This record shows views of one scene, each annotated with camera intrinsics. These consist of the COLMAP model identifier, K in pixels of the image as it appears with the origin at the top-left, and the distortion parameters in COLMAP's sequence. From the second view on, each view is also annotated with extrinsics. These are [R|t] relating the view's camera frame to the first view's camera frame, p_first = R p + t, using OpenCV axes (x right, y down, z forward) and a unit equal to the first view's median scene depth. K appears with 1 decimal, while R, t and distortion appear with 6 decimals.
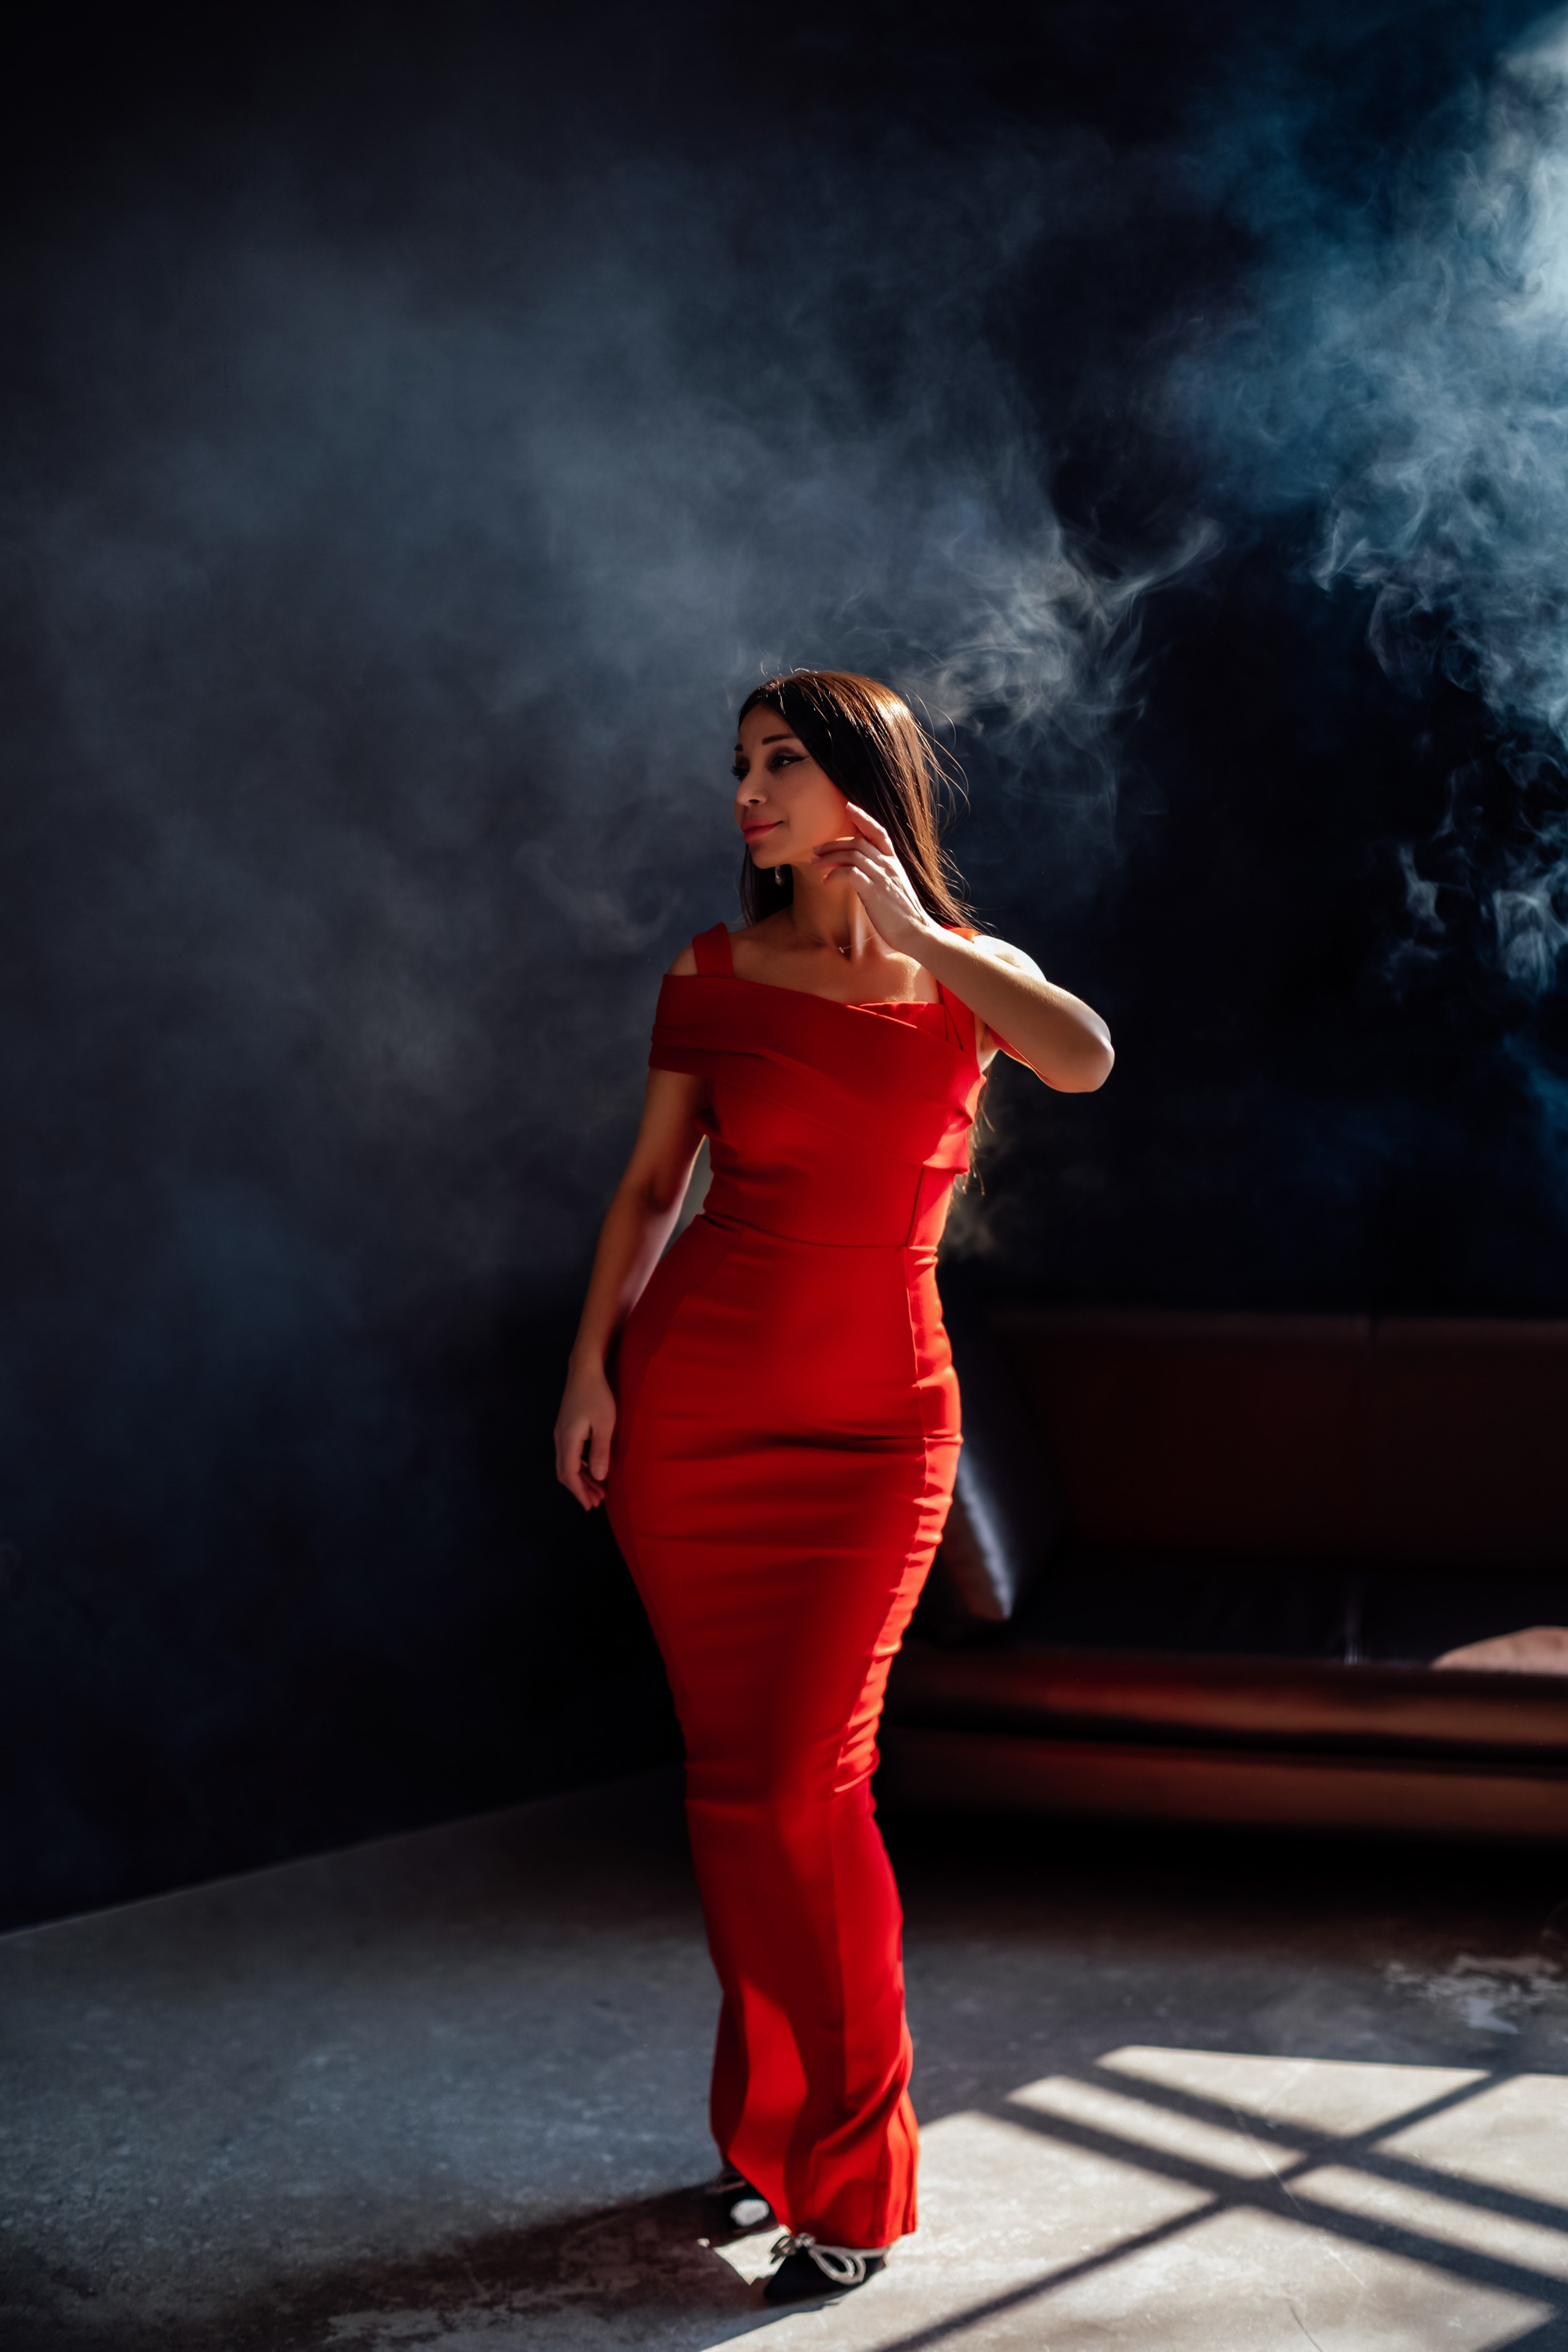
lens RADIAL K [[3388.7, 0, 782.8], [0, 3388.7, 1119.7], [0, 0, 1]] dist [-0.136833, 0.109460]
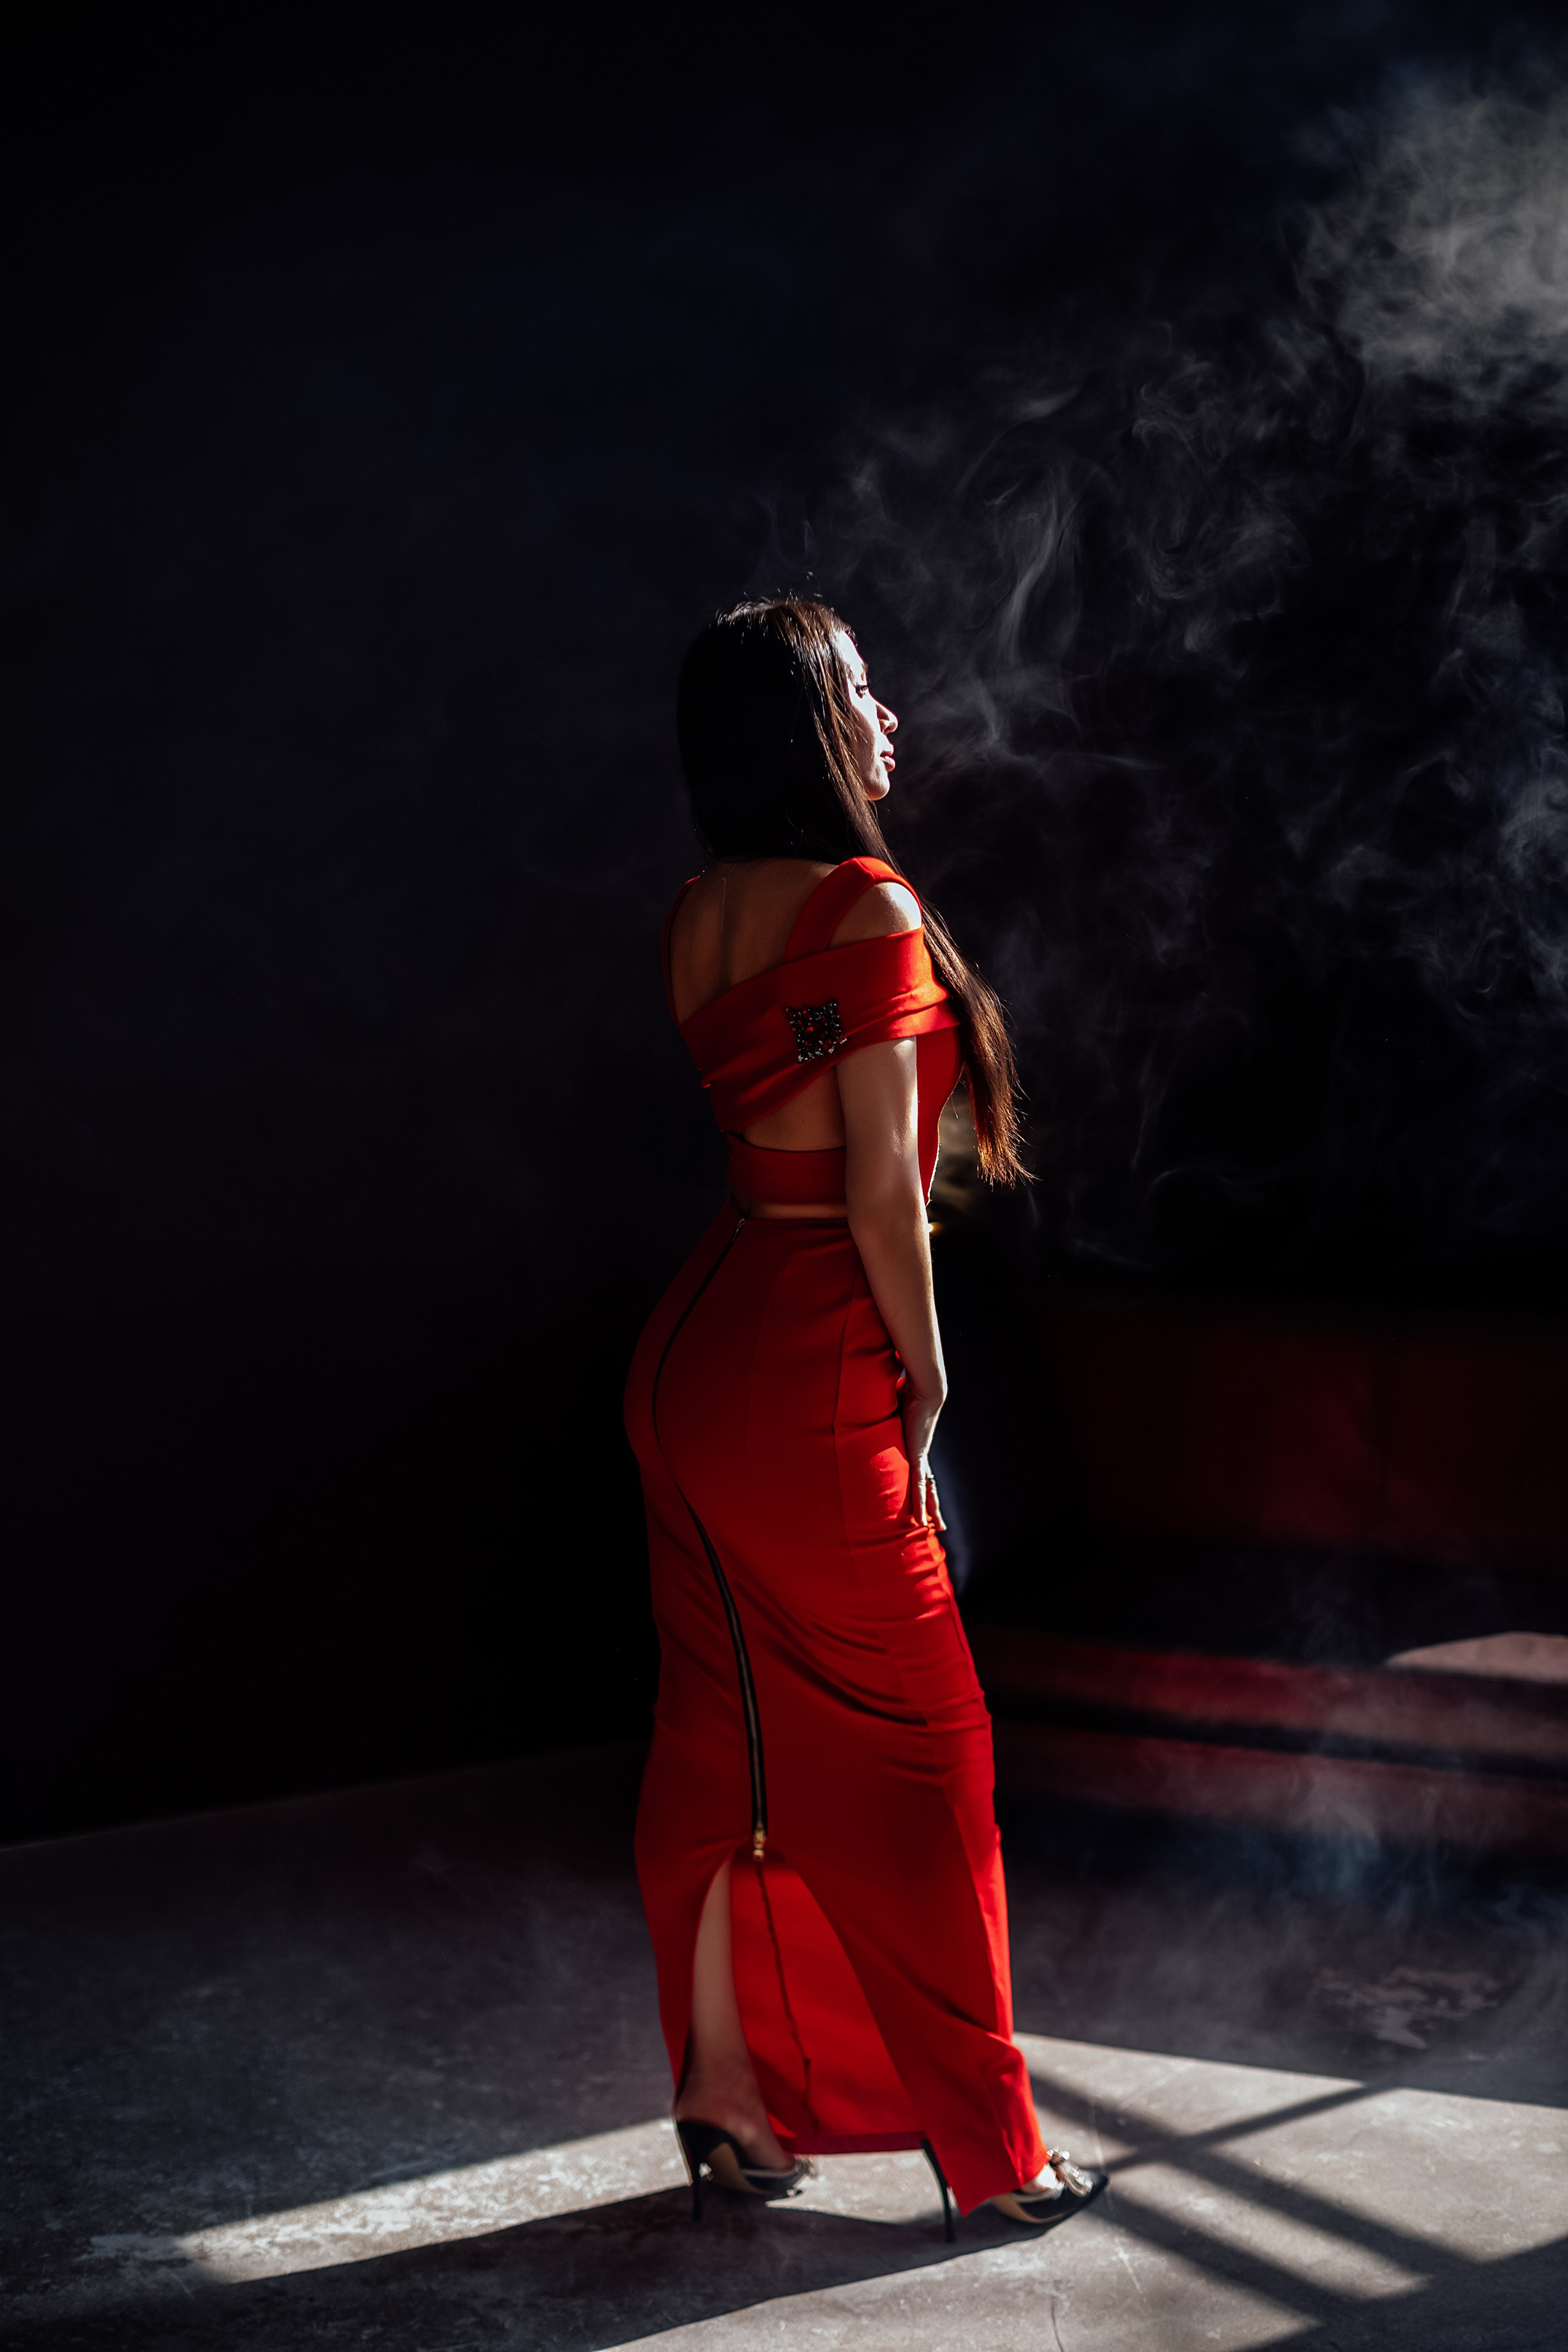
lens RADIAL K [[3376.9, 0, 780.0], [0, 3376.9, 1177.0], [0, 0, 1]] dist [-0.138053, 0.099687]
pose [[0.990734, 0.033381, -0.131651, 0.171476], [-0.031051, 0.999323, 0.019714, 0.011117], [0.132220, -0.015444, 0.991100, 0.031914]]
